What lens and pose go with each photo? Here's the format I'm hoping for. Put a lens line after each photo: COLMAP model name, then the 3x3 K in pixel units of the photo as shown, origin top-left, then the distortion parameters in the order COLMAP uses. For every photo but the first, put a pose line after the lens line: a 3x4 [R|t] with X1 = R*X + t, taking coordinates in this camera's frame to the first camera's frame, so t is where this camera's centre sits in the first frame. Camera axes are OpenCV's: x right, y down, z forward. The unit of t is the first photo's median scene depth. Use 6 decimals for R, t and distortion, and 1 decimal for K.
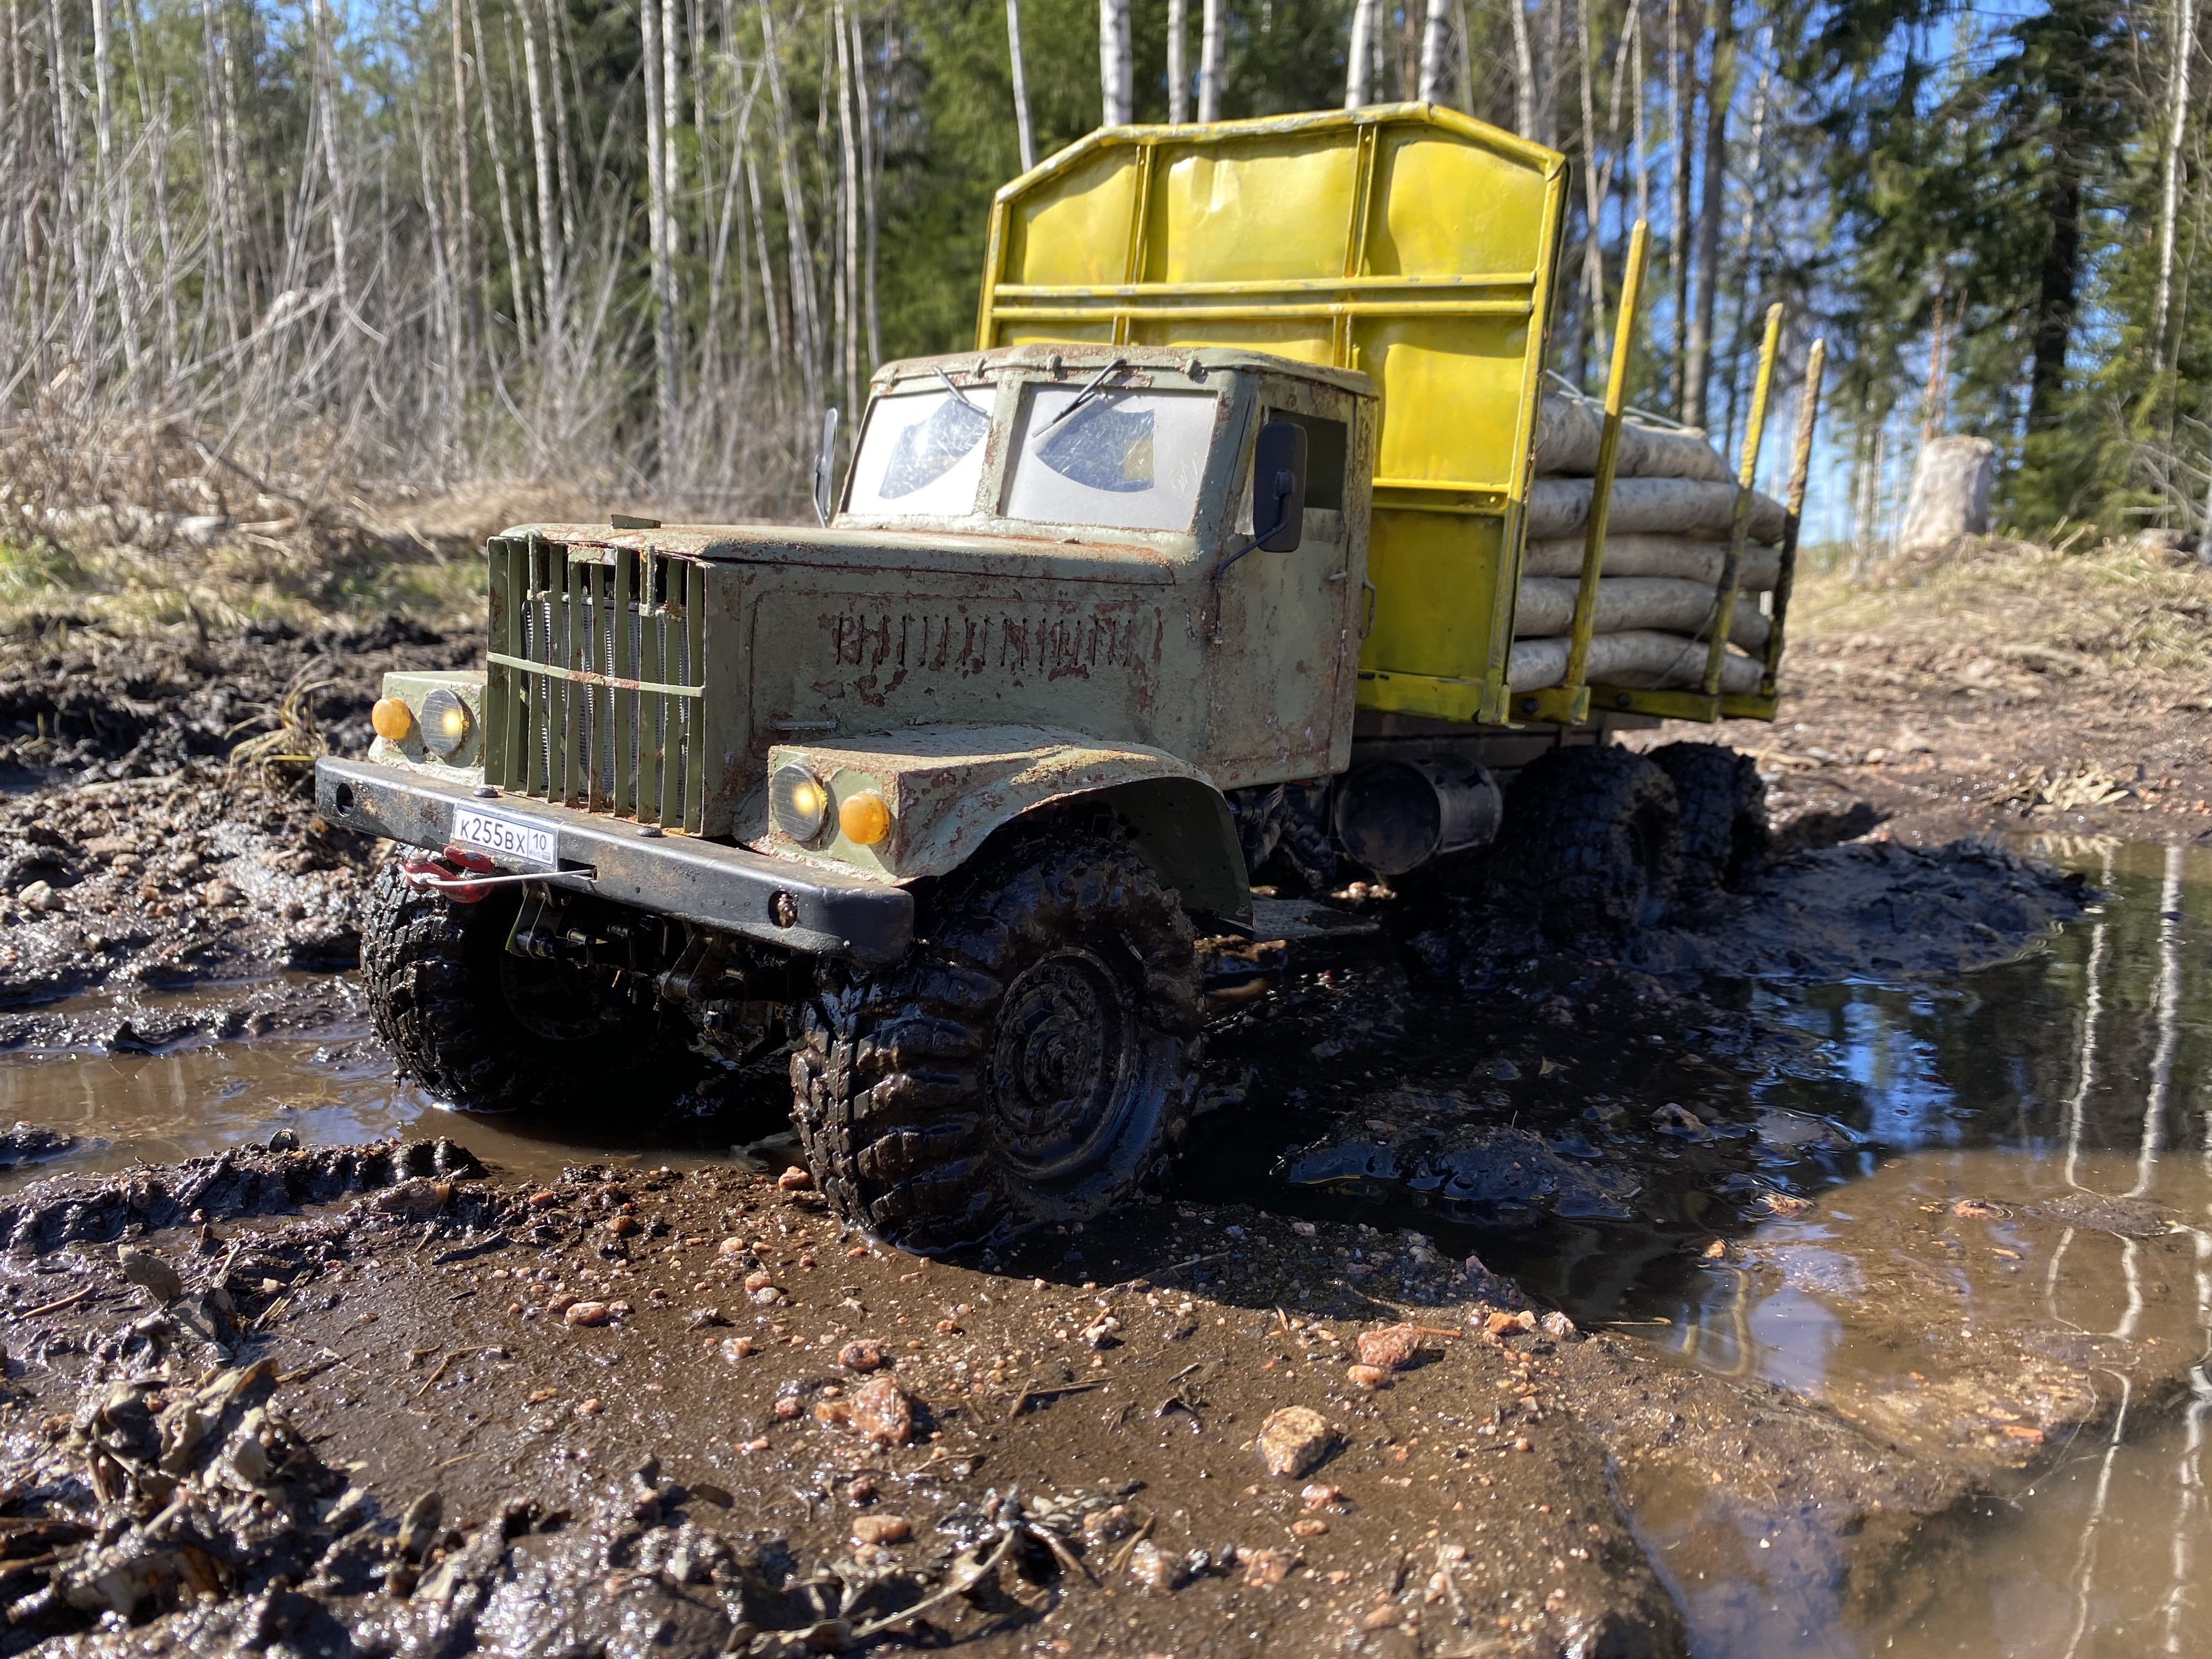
lens RADIAL K [[1717.8, 0, 1111.6], [0, 1717.8, 887.7], [0, 0, 1]] dist [0.029133, -0.002998]
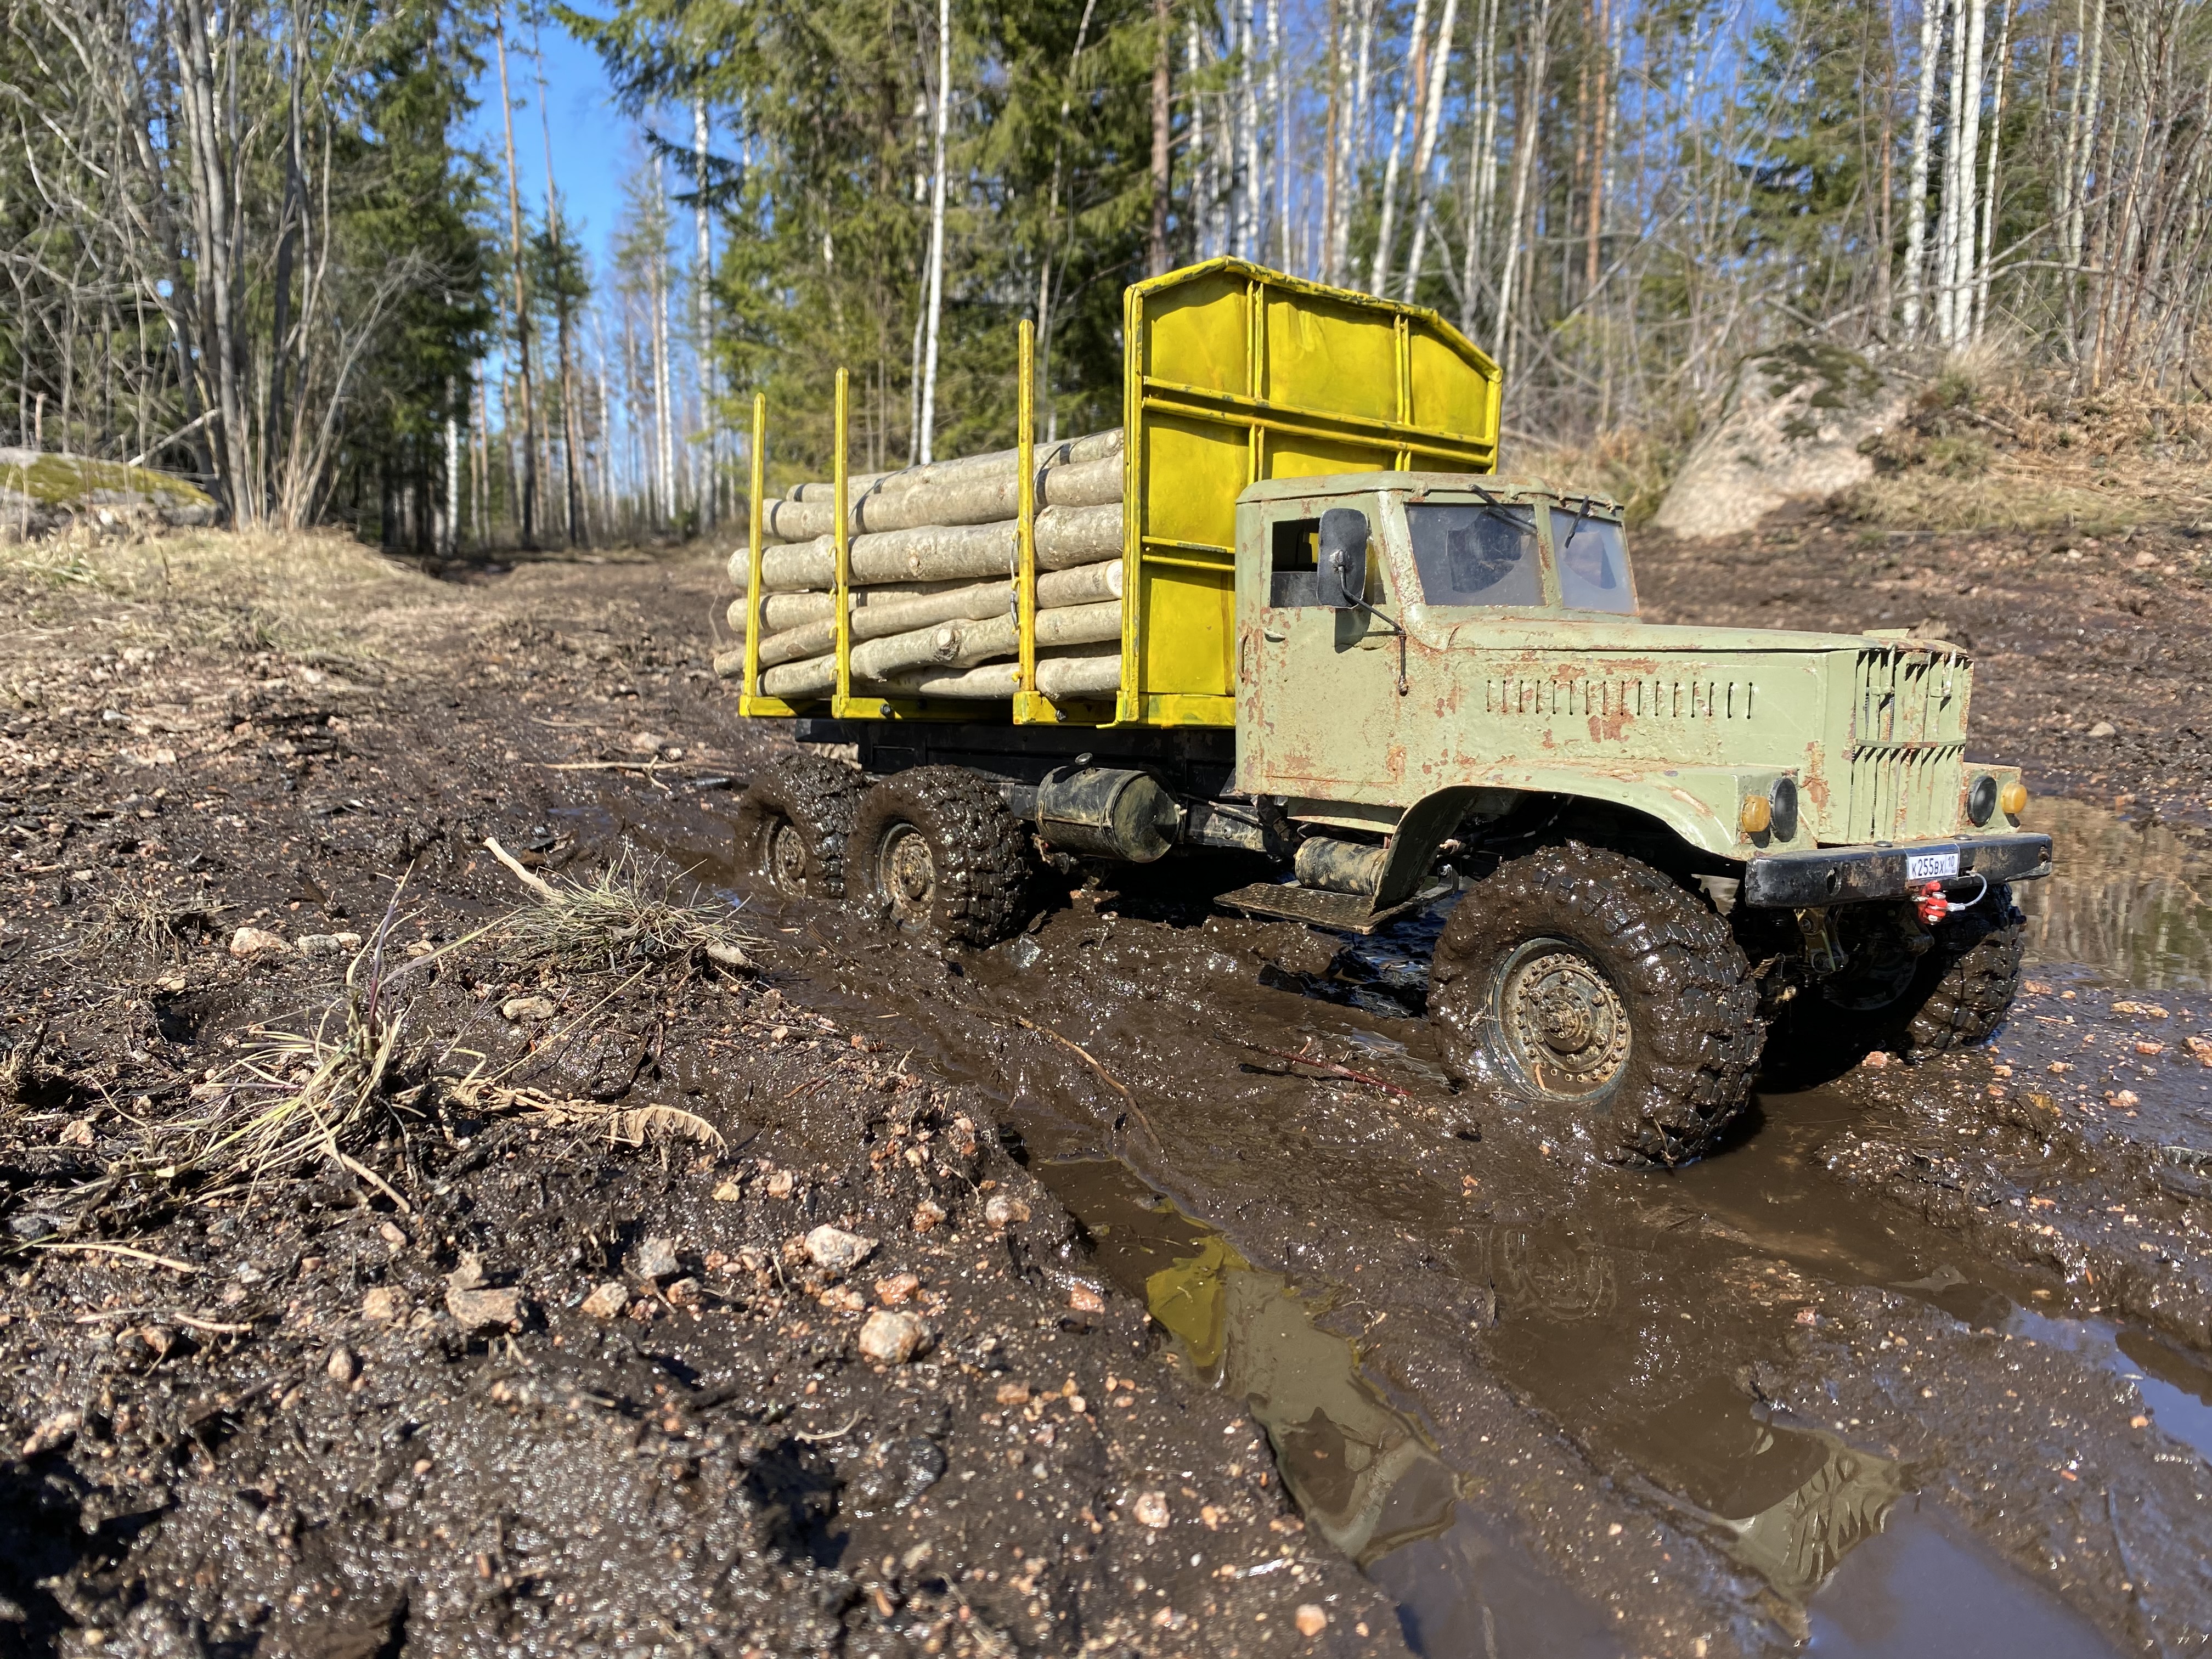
lens RADIAL K [[1717.8, 0, 1111.6], [0, 1717.8, 887.7], [0, 0, 1]] dist [0.029133, -0.002998]
pose [[0.259733, -0.184418, 0.947907, -1.375267], [0.174845, 0.974353, 0.141655, -0.242117], [-0.949720, 0.128945, 0.285317, 0.930196]]
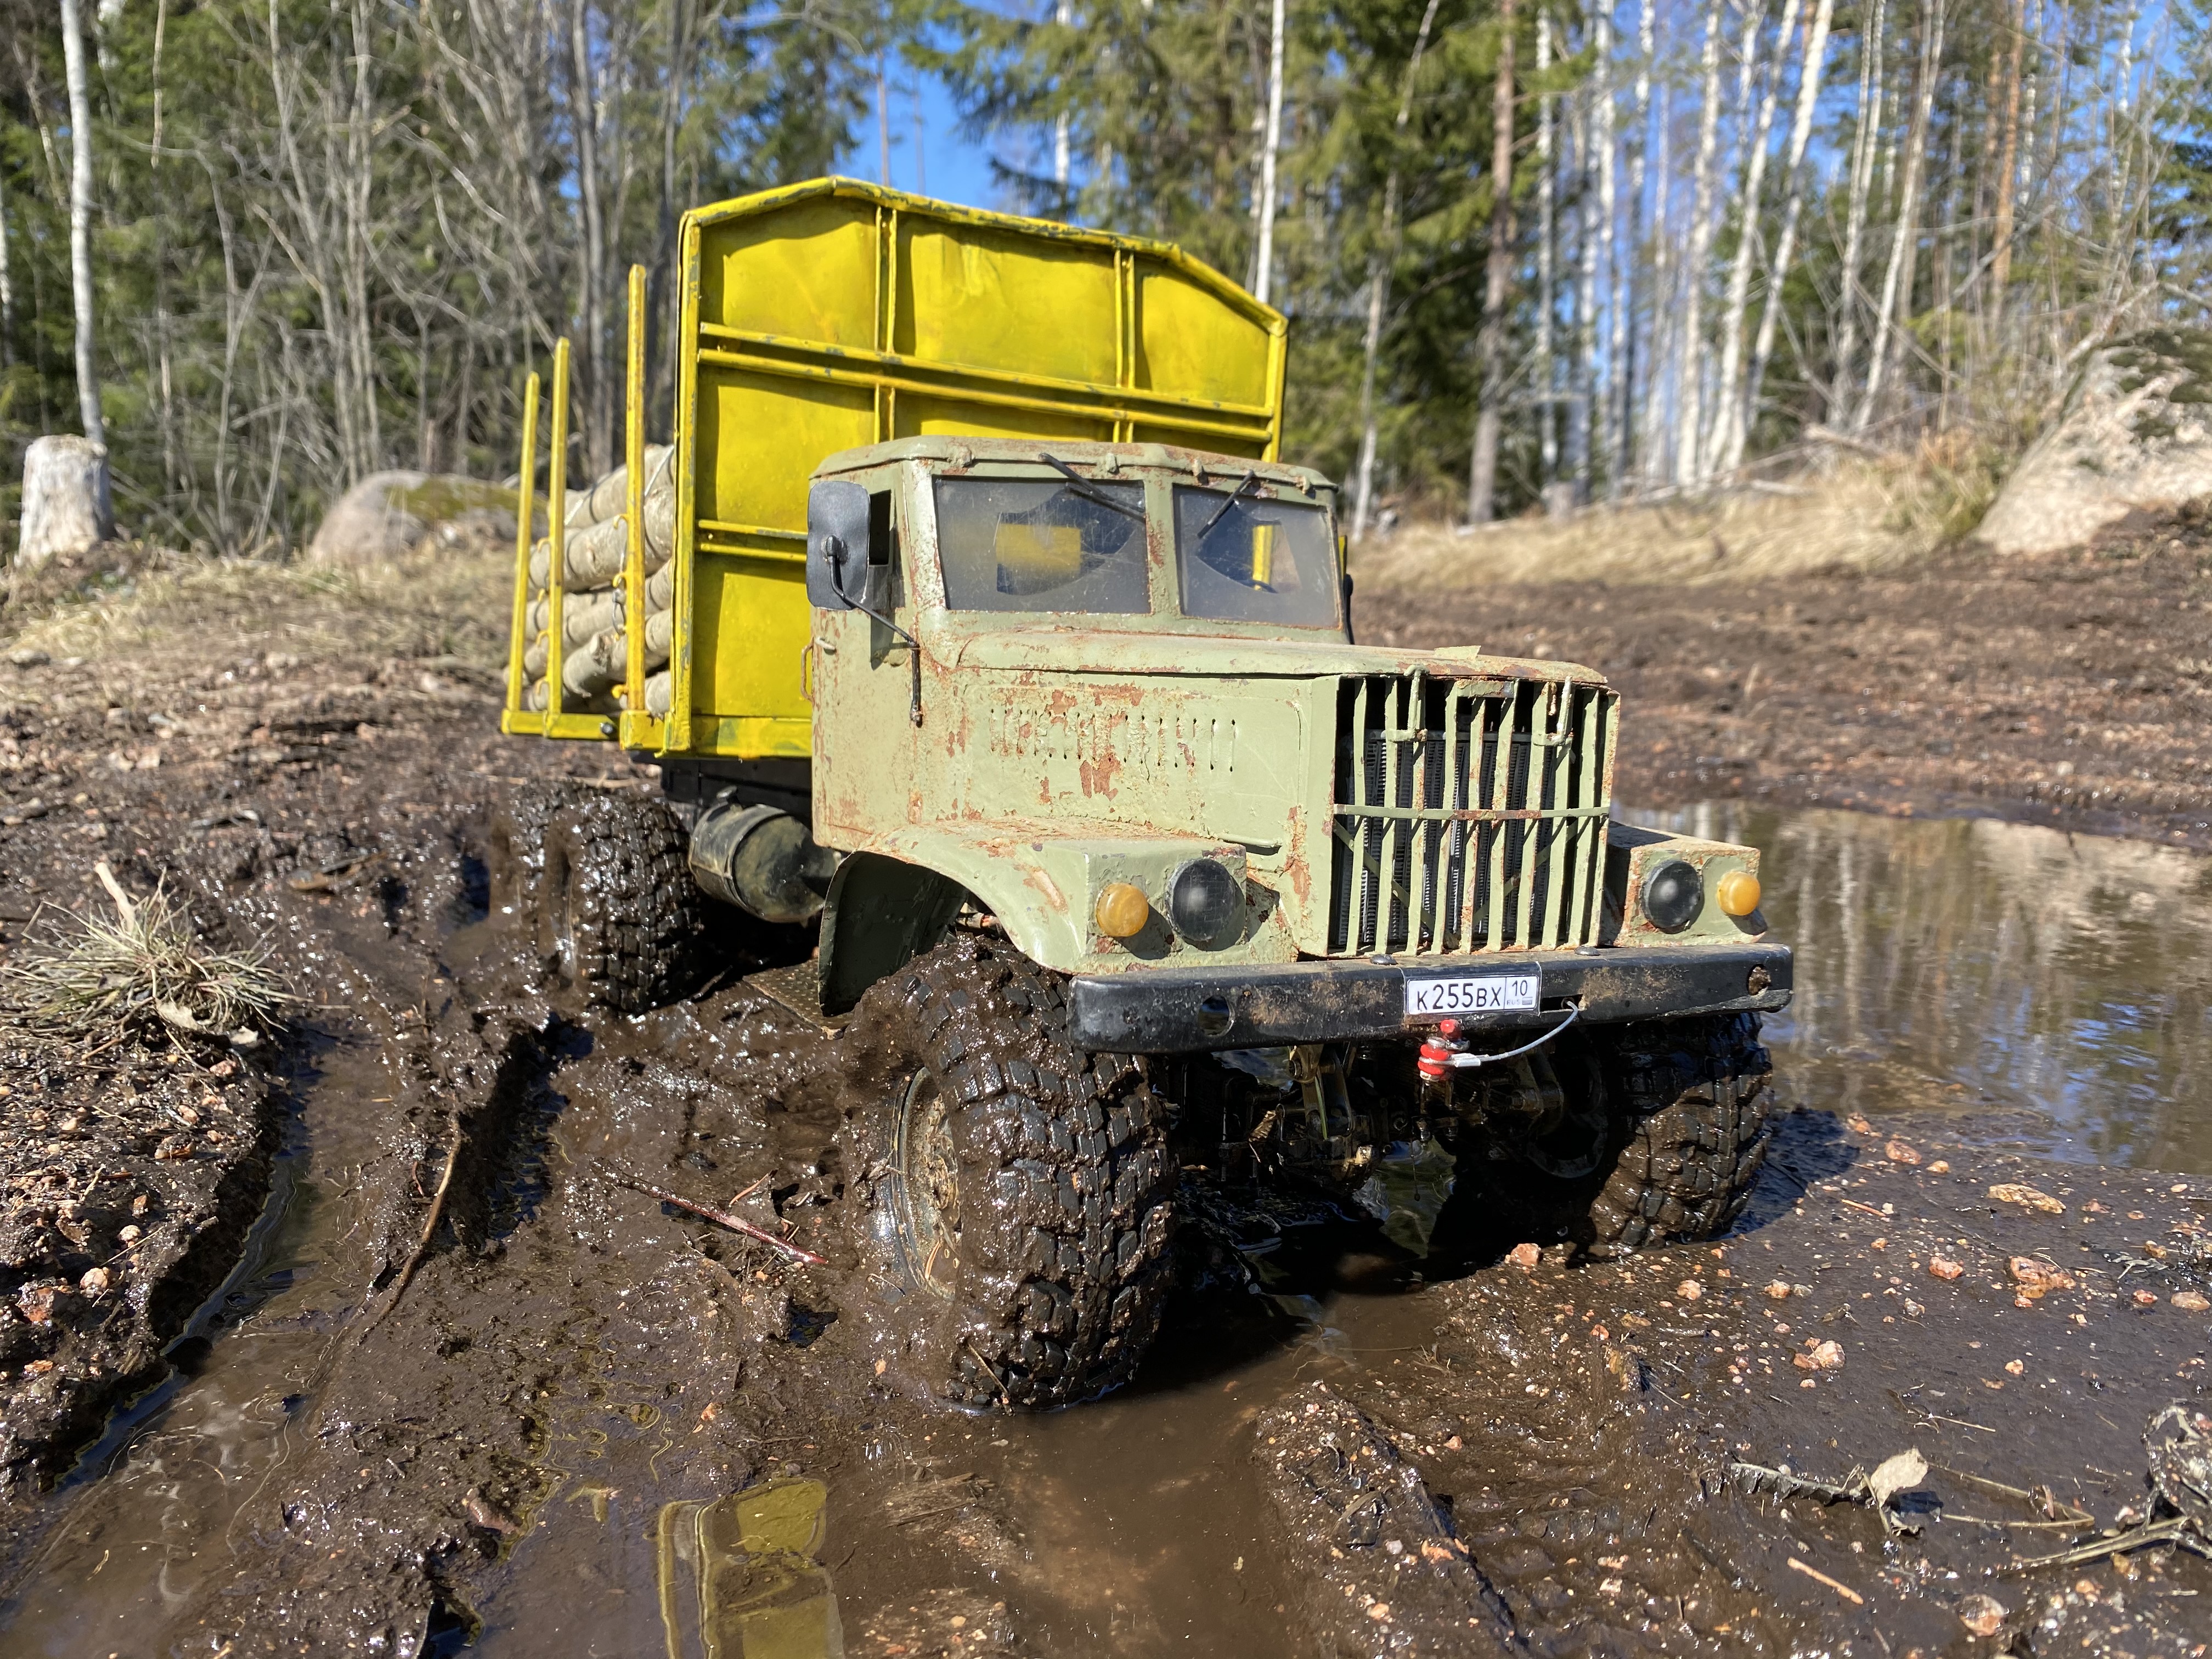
lens RADIAL K [[1734.9, 0, 1153.7], [0, 1734.9, 860.0], [0, 0, 1]] dist [0.053372, -0.030817]
pose [[0.434627, -0.145037, 0.888855, -0.940443], [0.158012, 0.983919, 0.083285, -0.155408], [-0.886640, 0.104252, 0.450556, 0.545893]]
